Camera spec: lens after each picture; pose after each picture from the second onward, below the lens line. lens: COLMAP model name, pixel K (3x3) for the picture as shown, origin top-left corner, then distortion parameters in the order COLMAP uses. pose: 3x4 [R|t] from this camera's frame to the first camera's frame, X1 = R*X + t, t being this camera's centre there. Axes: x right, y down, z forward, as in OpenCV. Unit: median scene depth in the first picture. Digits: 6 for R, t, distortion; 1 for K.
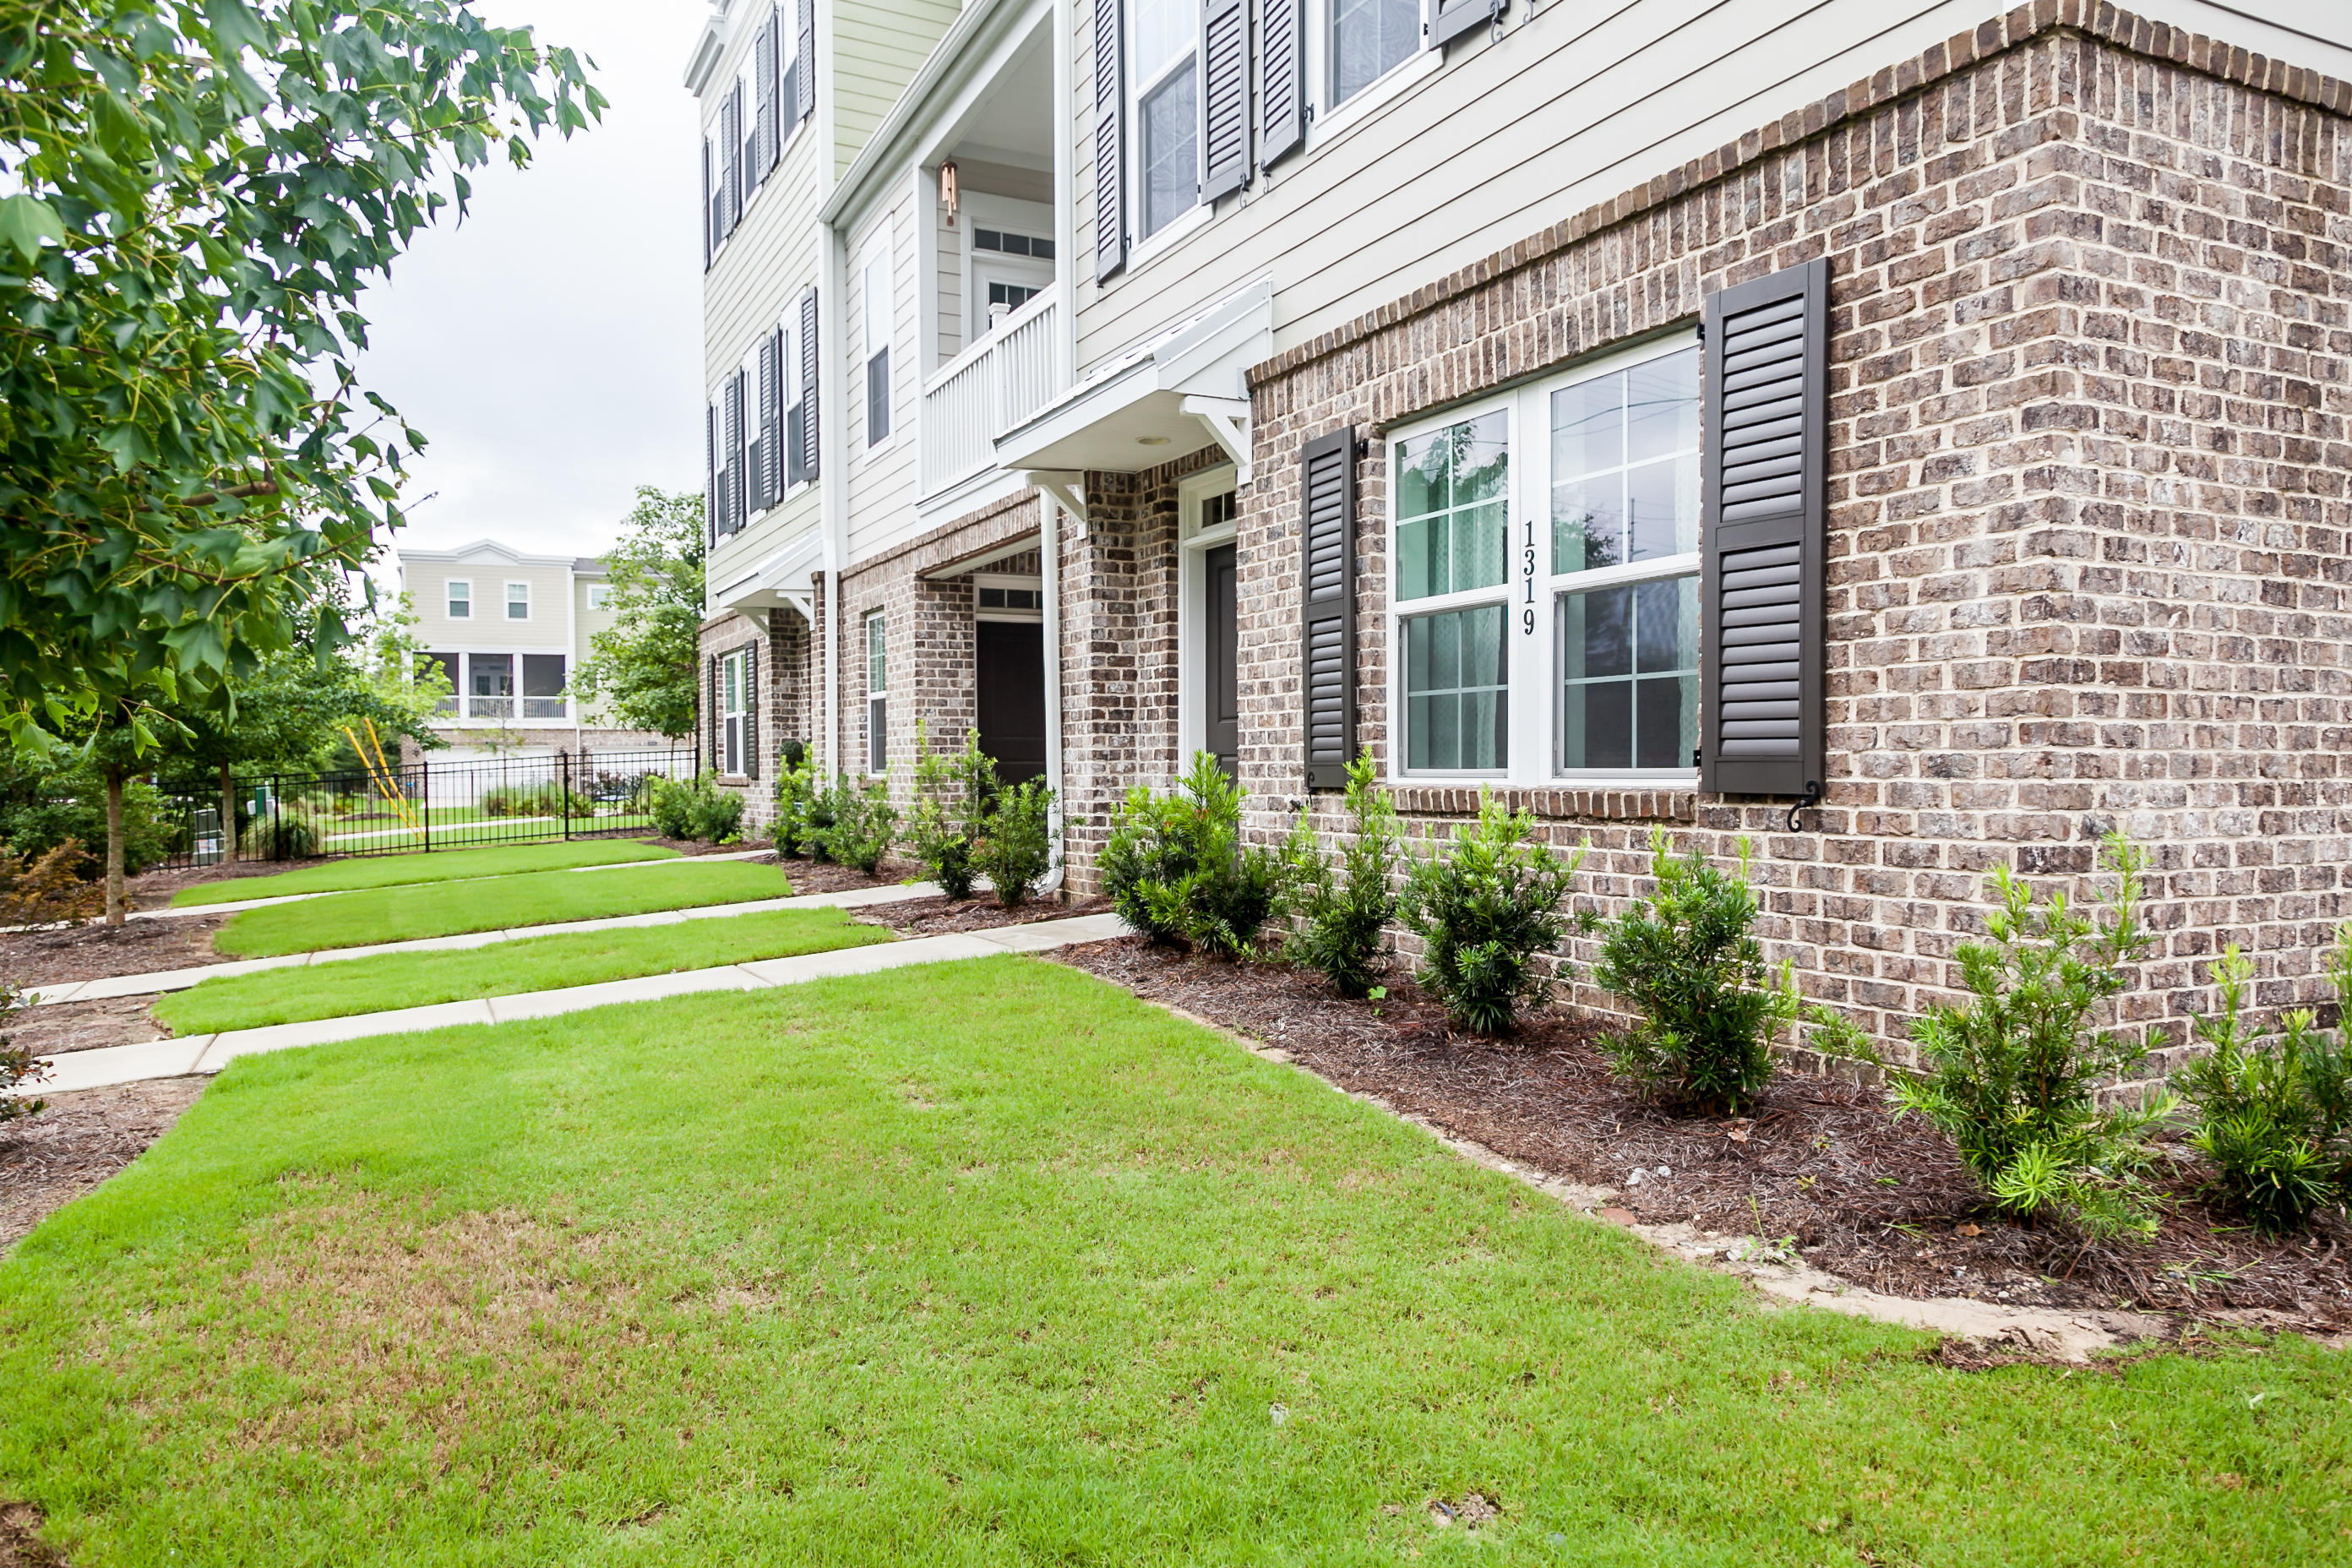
lens RADIAL K [[1605.9, 0, 1191.8], [0, 1605.9, 794.3], [0, 0, 1]] dist [-0.002545, -0.003756]
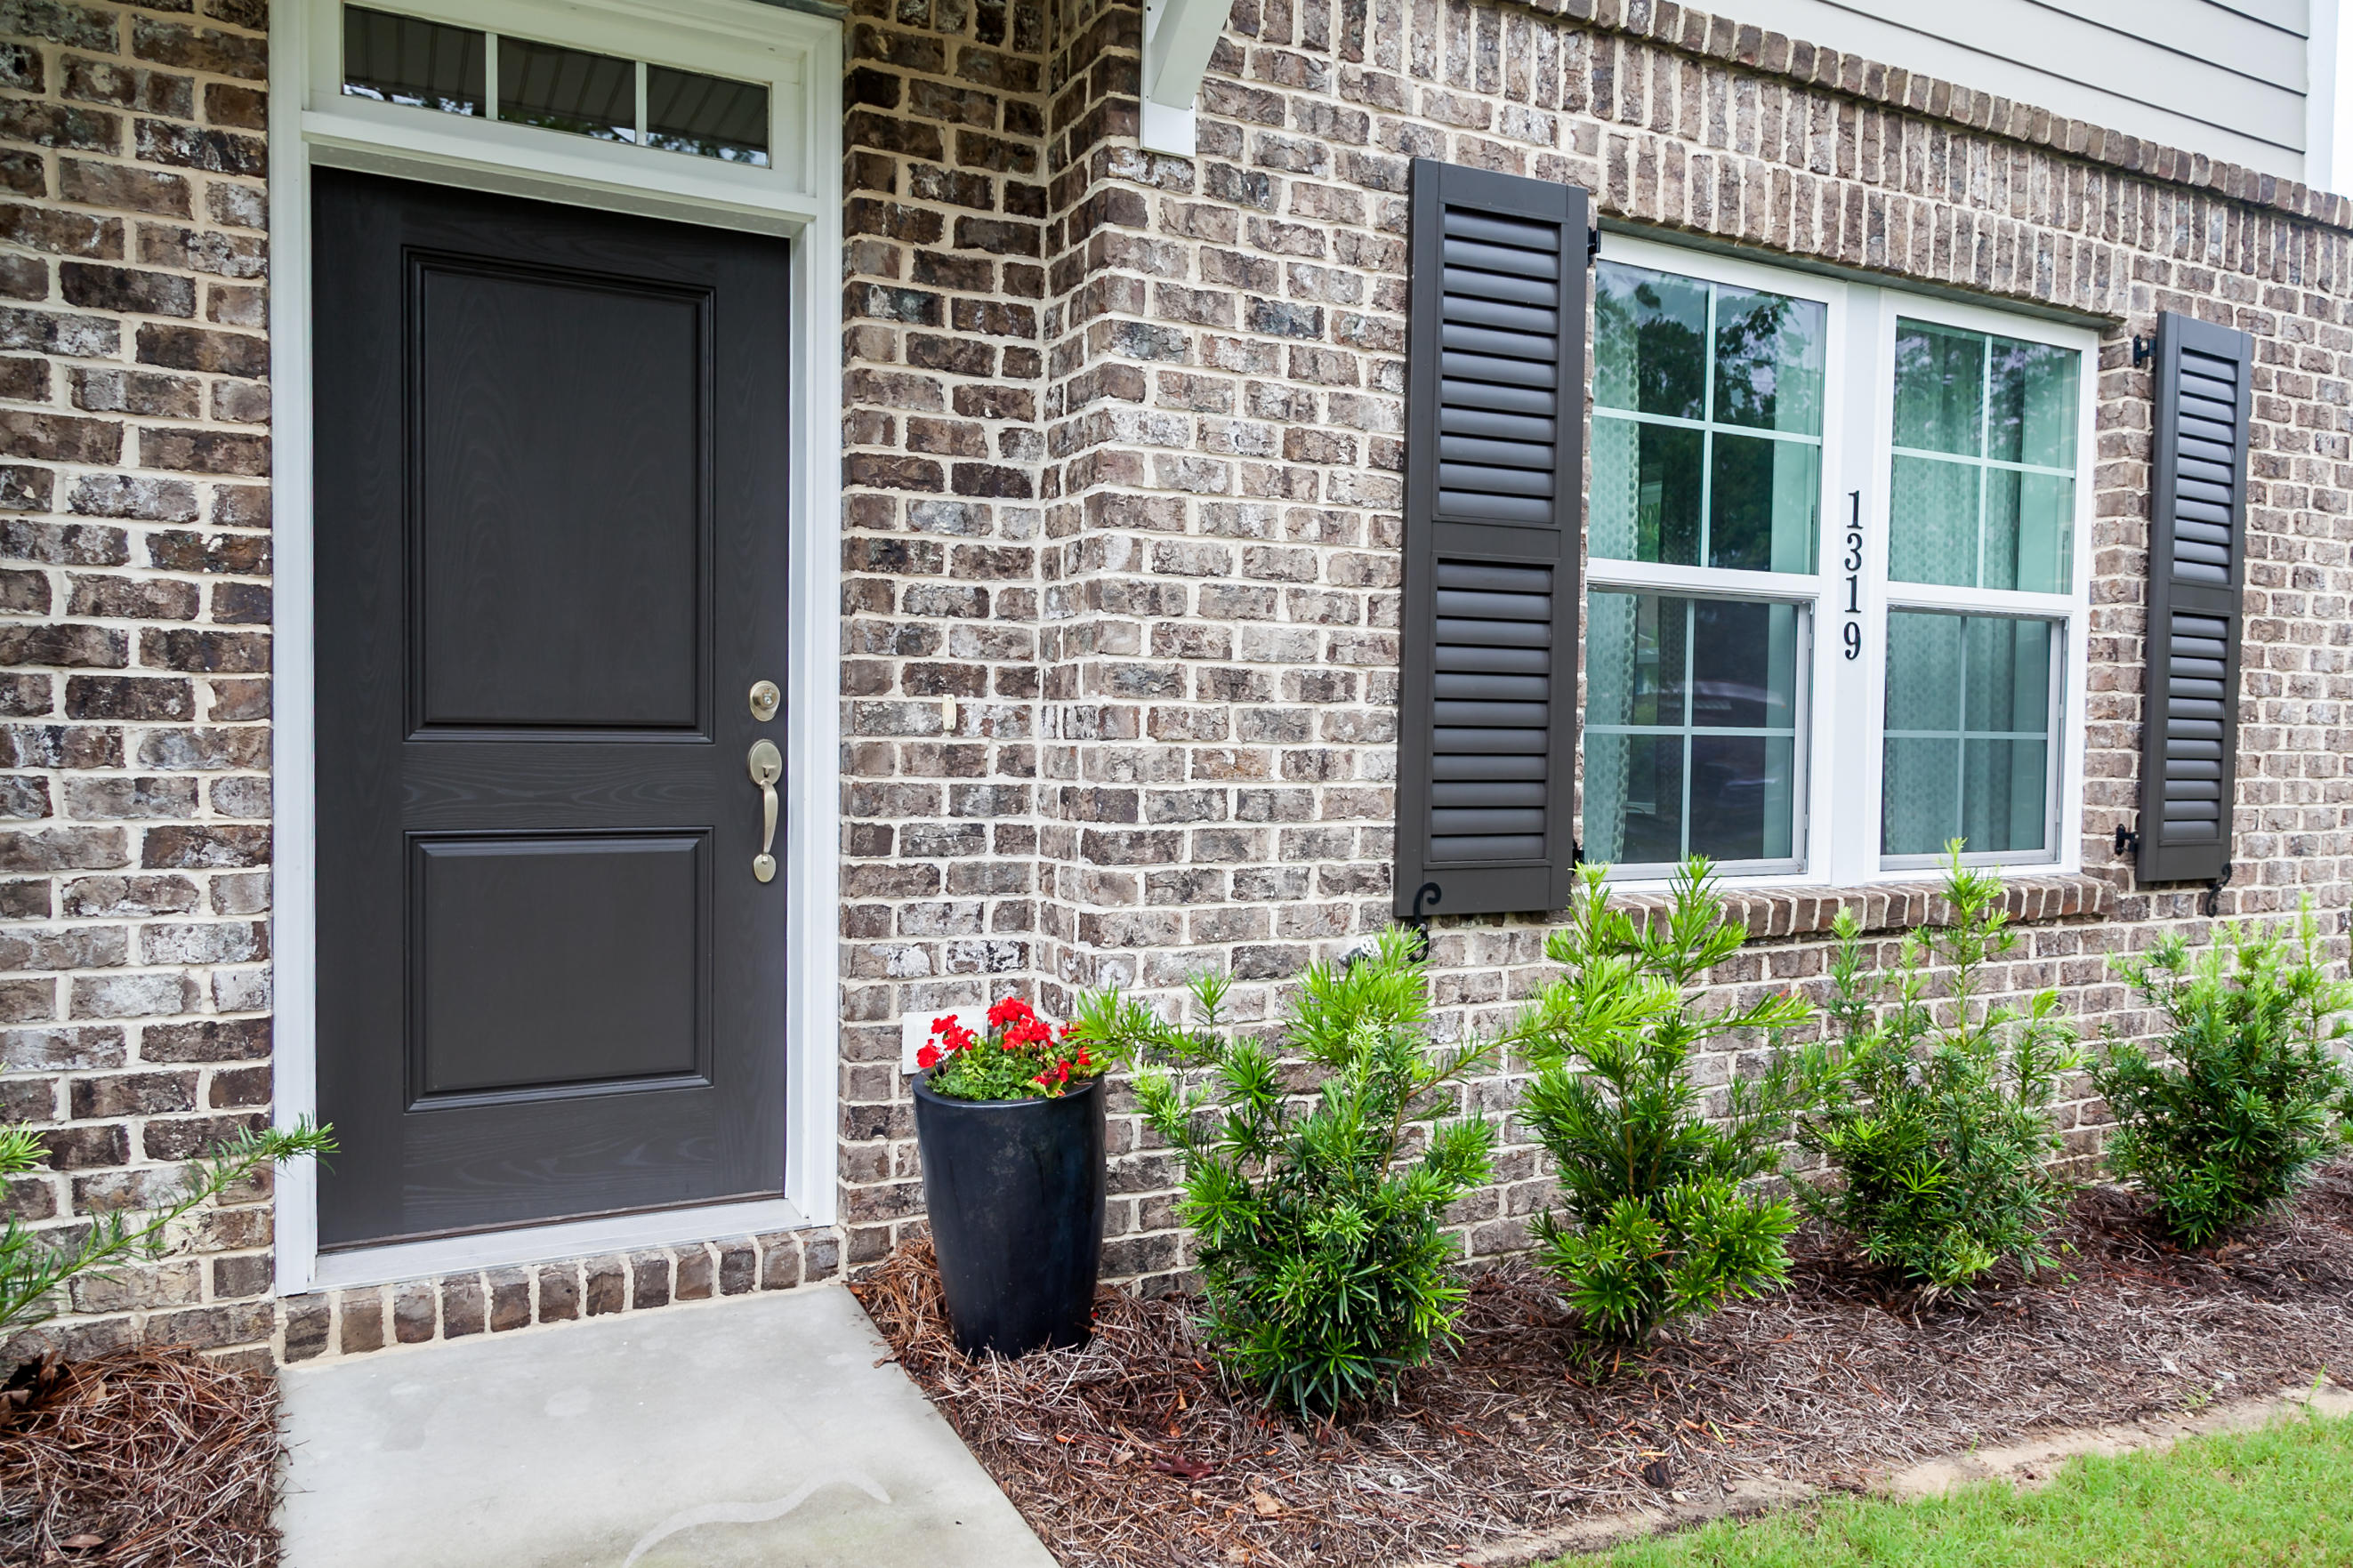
lens RADIAL K [[1640.0, 0, 1173.4], [0, 1640.0, 791.1], [0, 0, 1]] dist [0.008624, -0.004909]
pose [[-0.015233, -0.028410, 0.999480, -0.301701], [0.002324, 0.999593, 0.028449, -0.041071], [-0.999881, 0.002756, -0.015160, 0.822151]]
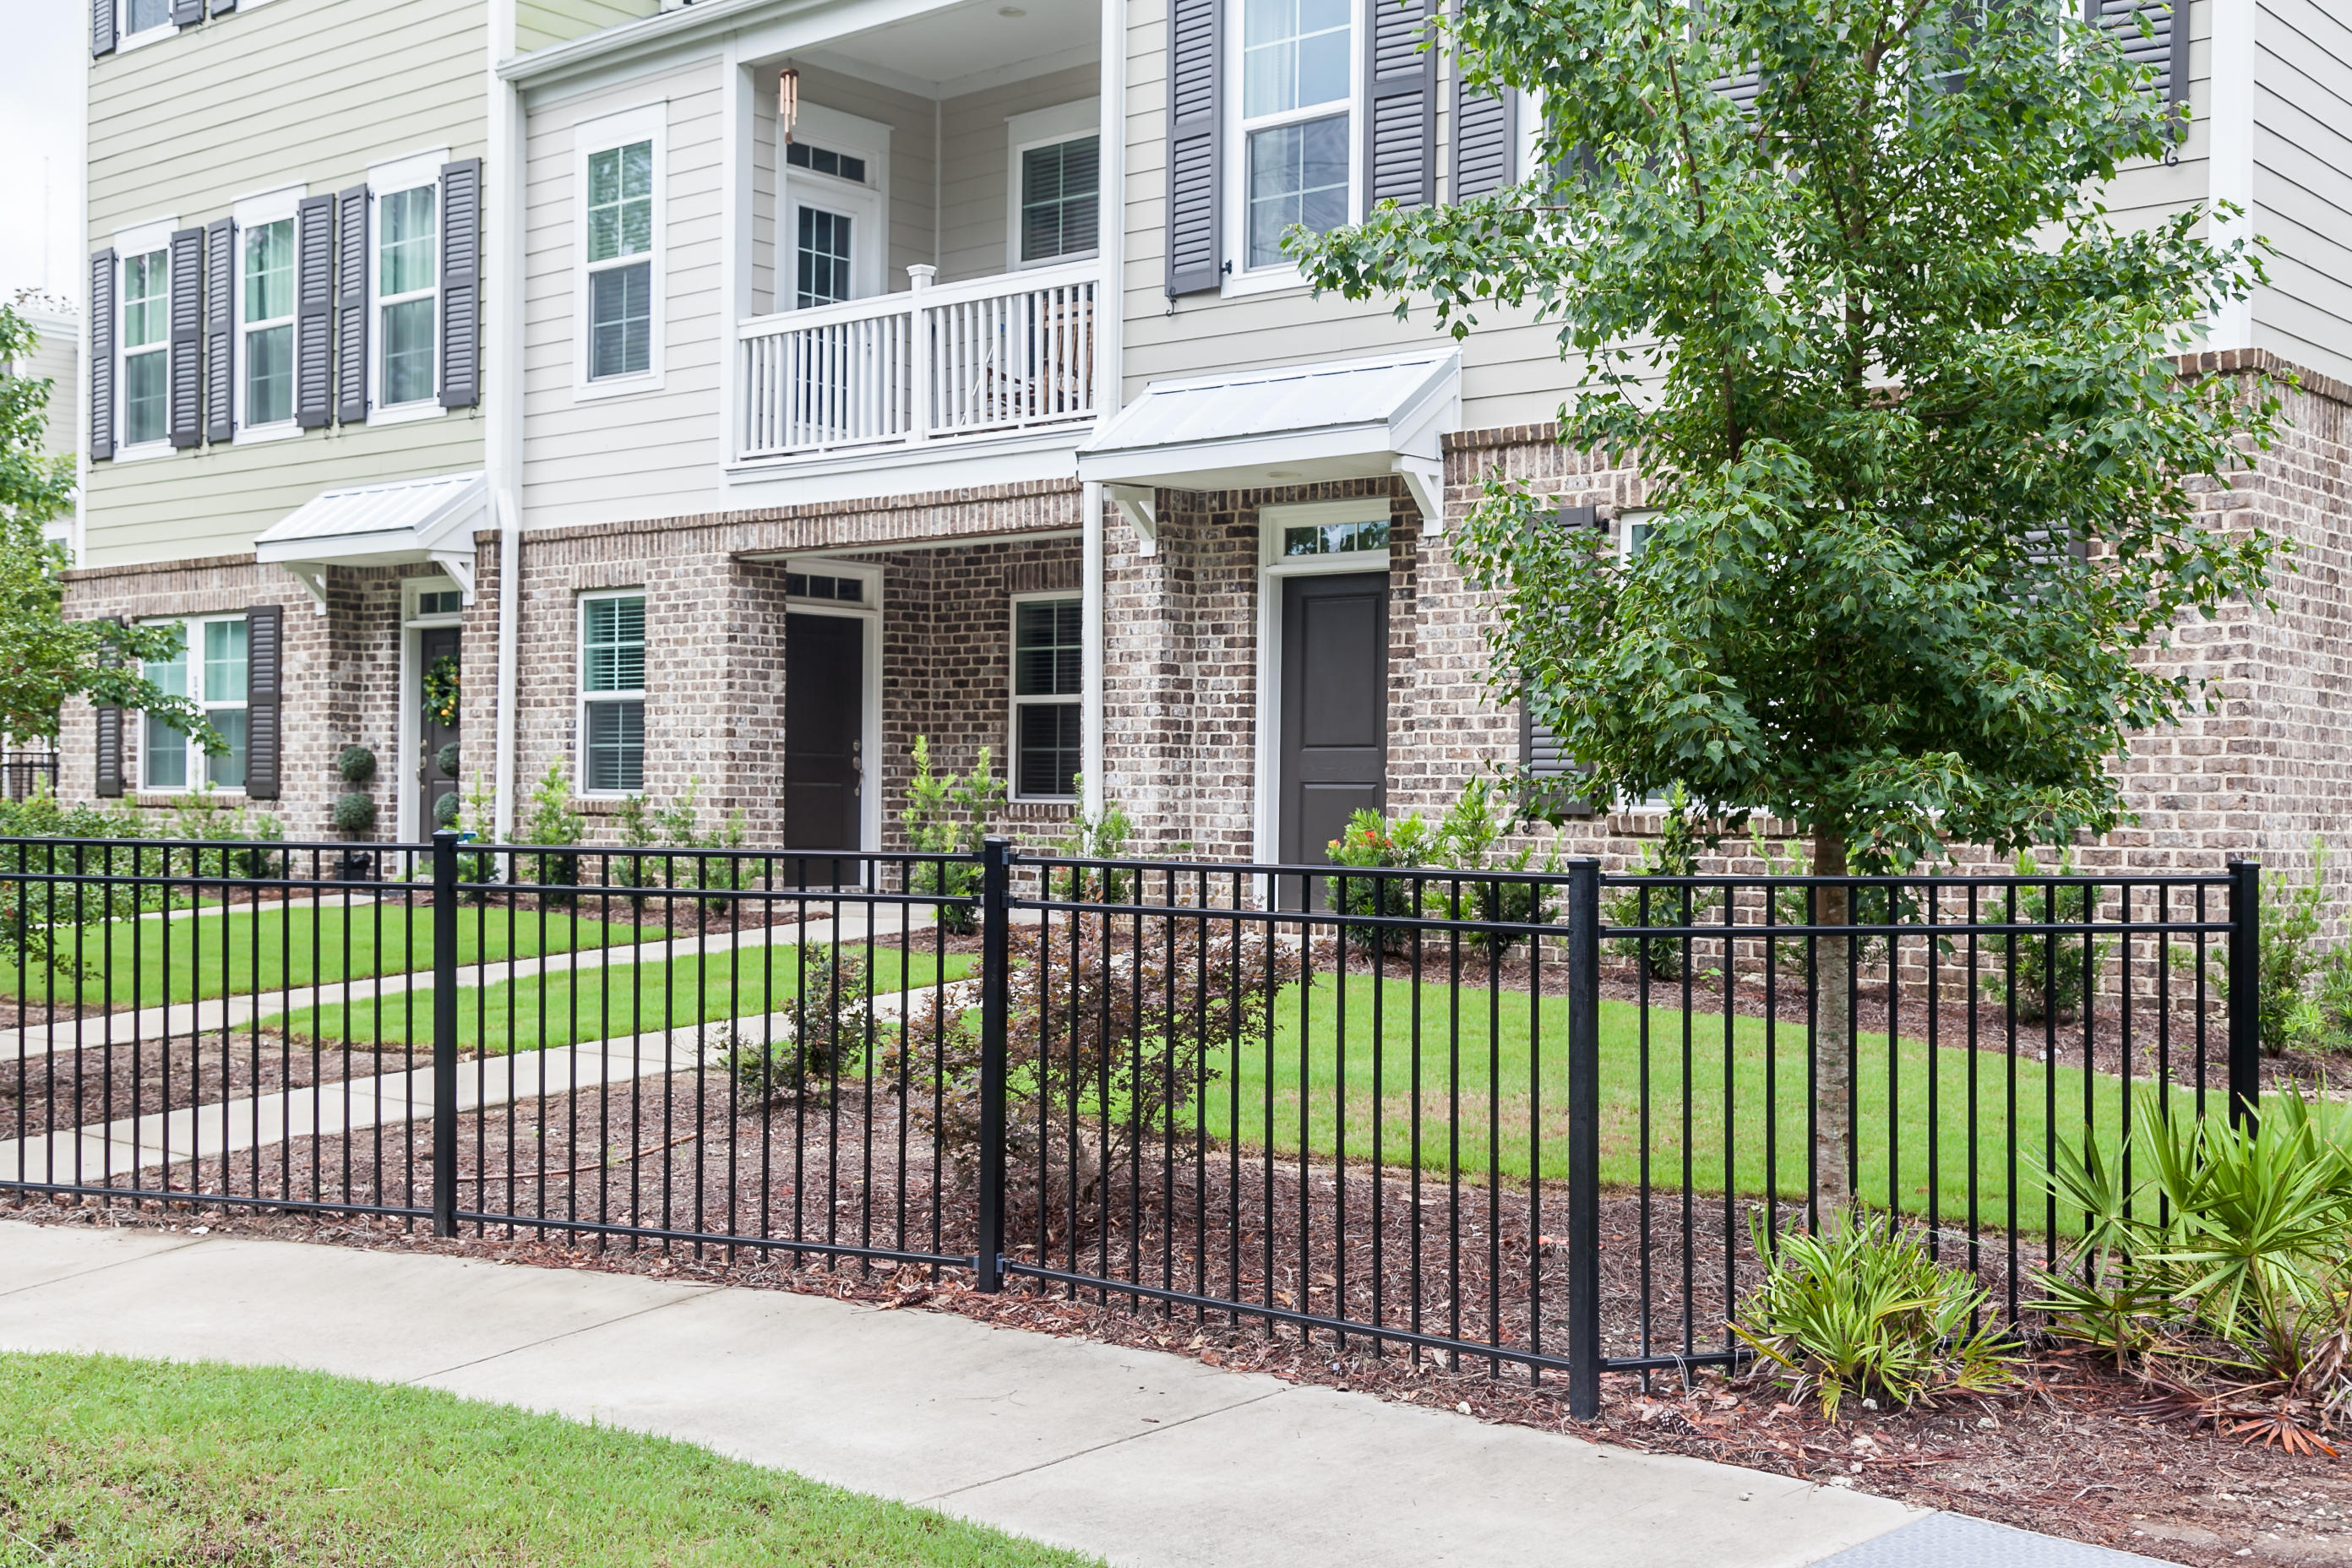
lens RADIAL K [[2628.4, 0, 1228.7], [0, 2628.4, 774.7], [0, 0, 1]] dist [0.036597, 0.000000]
pose [[0.913118, 0.016907, 0.407344, -0.669980], [-0.006880, 0.999637, -0.026067, 0.013618], [-0.407637, 0.020999, 0.912903, -0.467177]]
